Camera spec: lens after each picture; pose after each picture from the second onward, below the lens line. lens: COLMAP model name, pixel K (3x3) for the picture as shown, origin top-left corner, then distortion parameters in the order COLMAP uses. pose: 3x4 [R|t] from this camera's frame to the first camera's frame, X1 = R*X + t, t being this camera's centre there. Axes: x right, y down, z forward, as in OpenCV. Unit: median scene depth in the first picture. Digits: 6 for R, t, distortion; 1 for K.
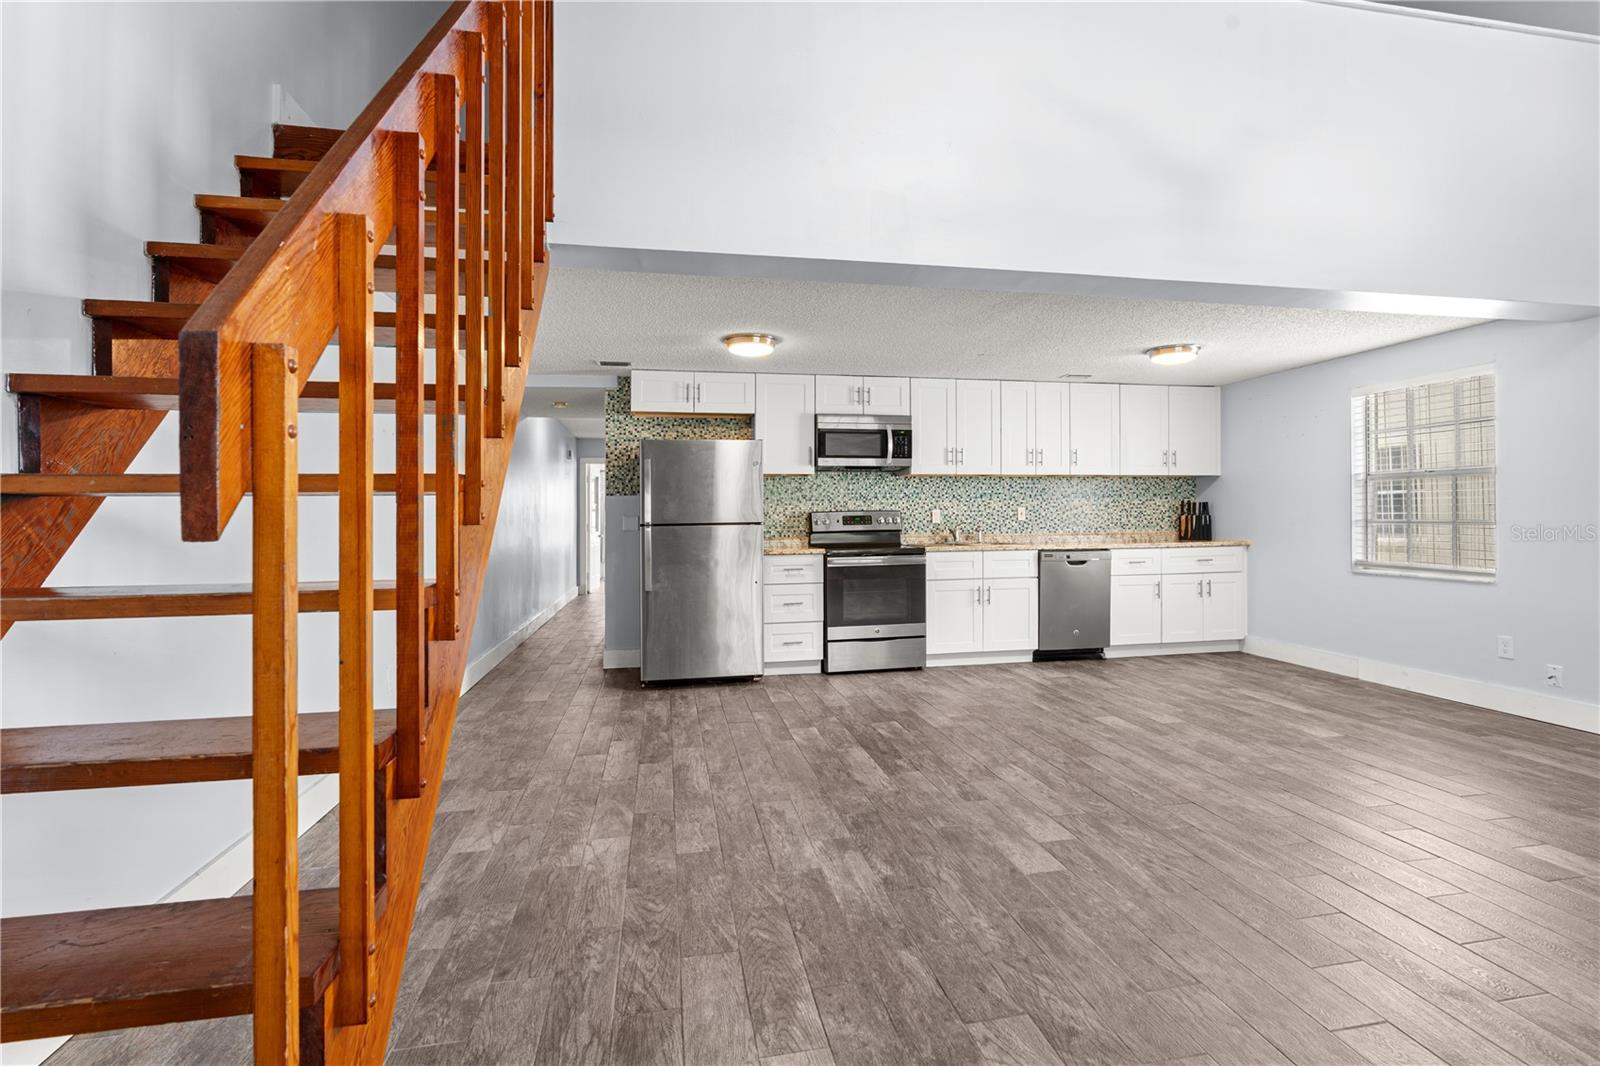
lens RADIAL K [[736.8, 0, 805.9], [0, 736.8, 524.7], [0, 0, 1]] dist [-0.019737, 0.007504]
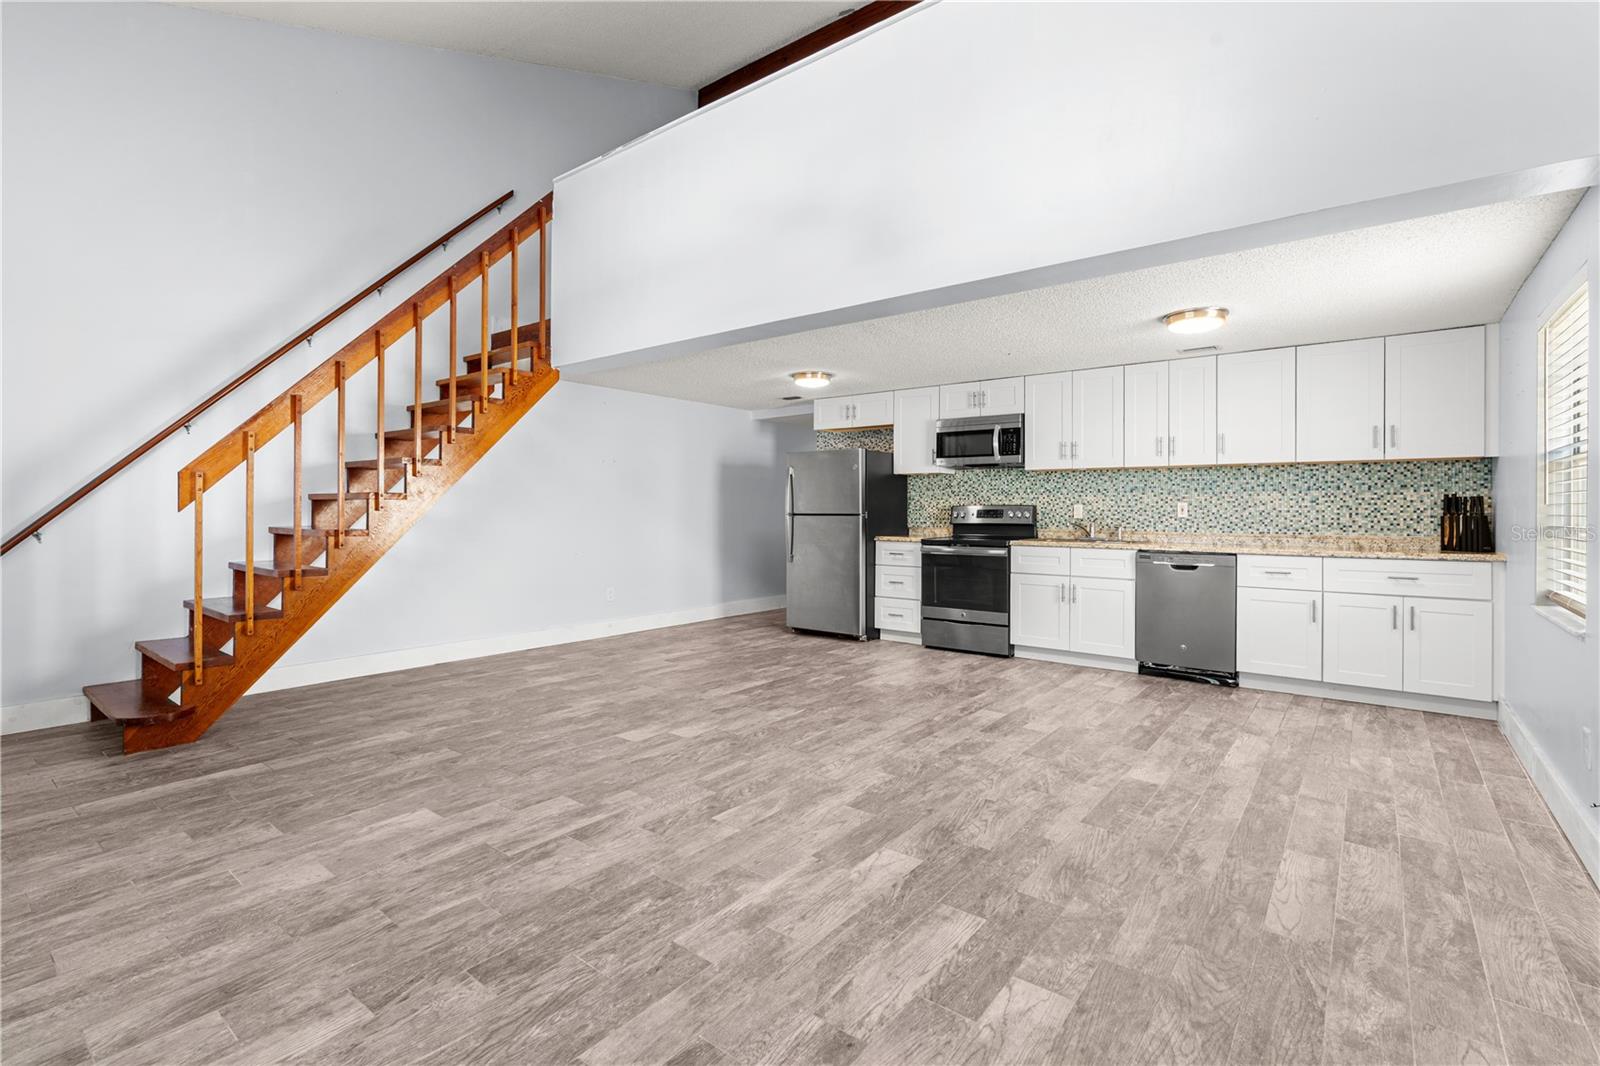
lens RADIAL K [[721.1, 0, 812.4], [0, 721.1, 510.6], [0, 0, 1]] dist [-0.003597, 0.000820]
pose [[0.667591, 0.013566, -0.744405, 0.717540], [-0.017802, 0.999839, 0.002257, -0.009081], [0.744316, 0.011745, 0.667725, 0.111082]]
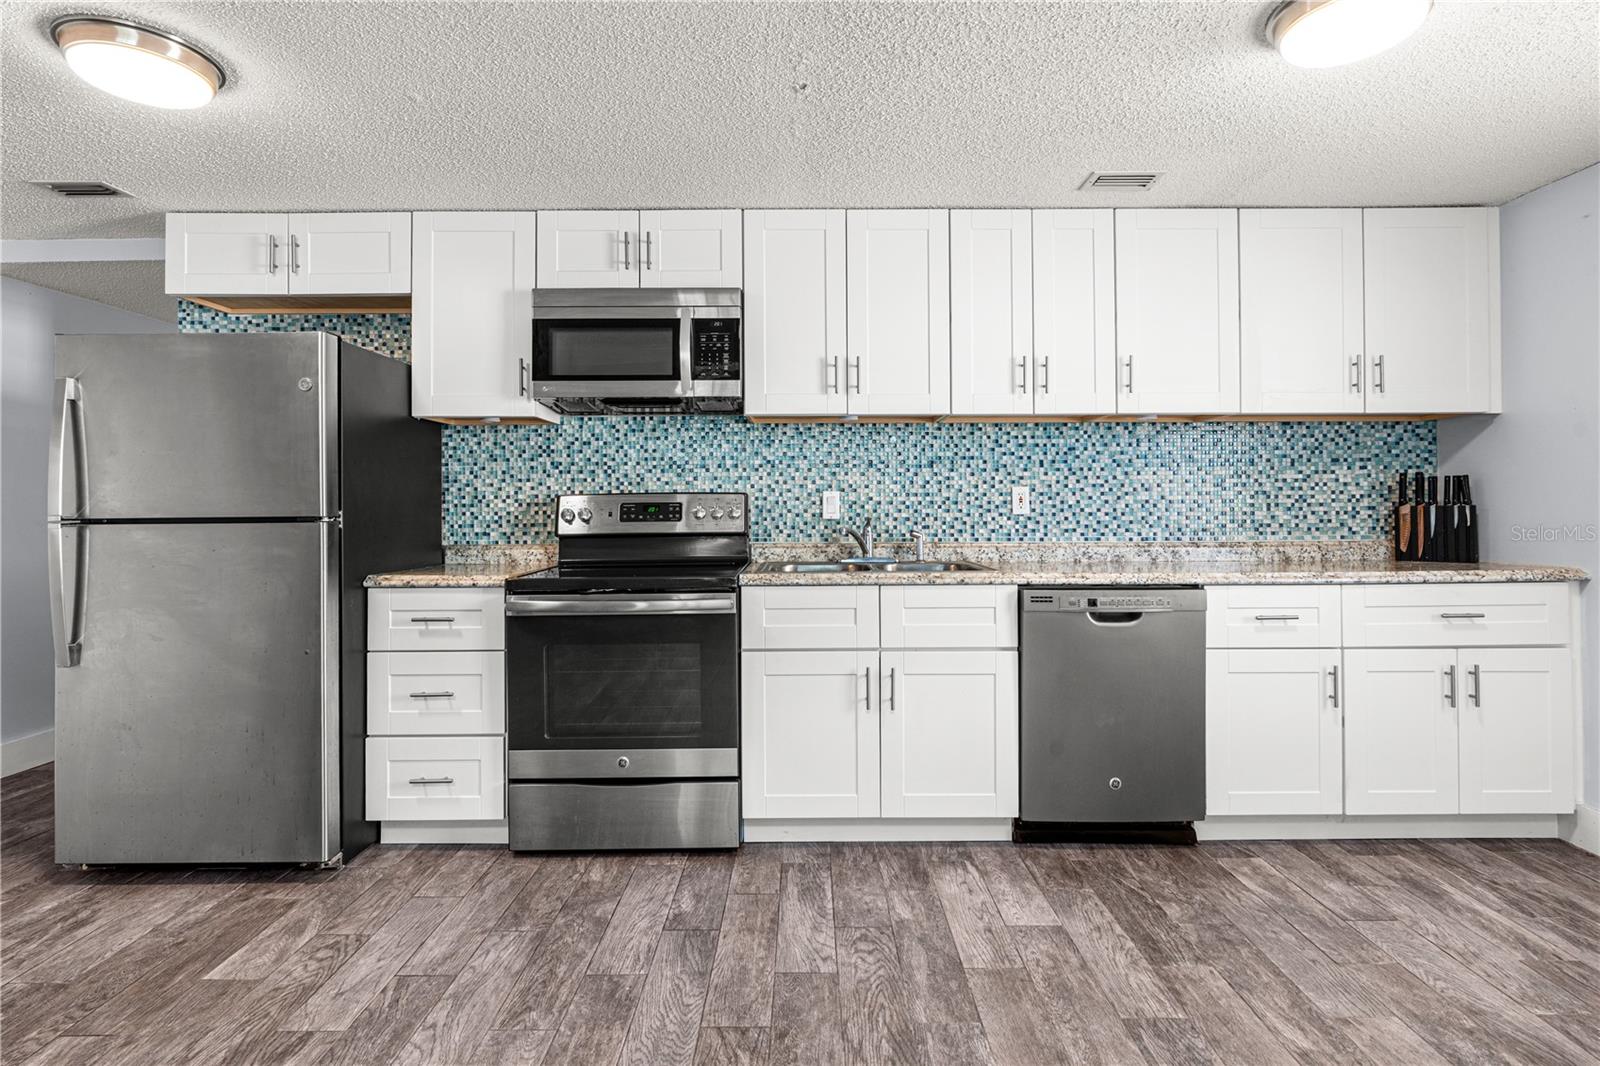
lens RADIAL K [[801.7, 0, 802.7], [0, 801.7, 498.8], [0, 0, 1]] dist [-0.006361, 0.001843]
pose [[0.982640, 0.003092, -0.185498, 0.282107], [-0.006467, 0.999824, -0.017592, -0.006600], [0.185411, 0.018487, 0.982487, 0.523963]]
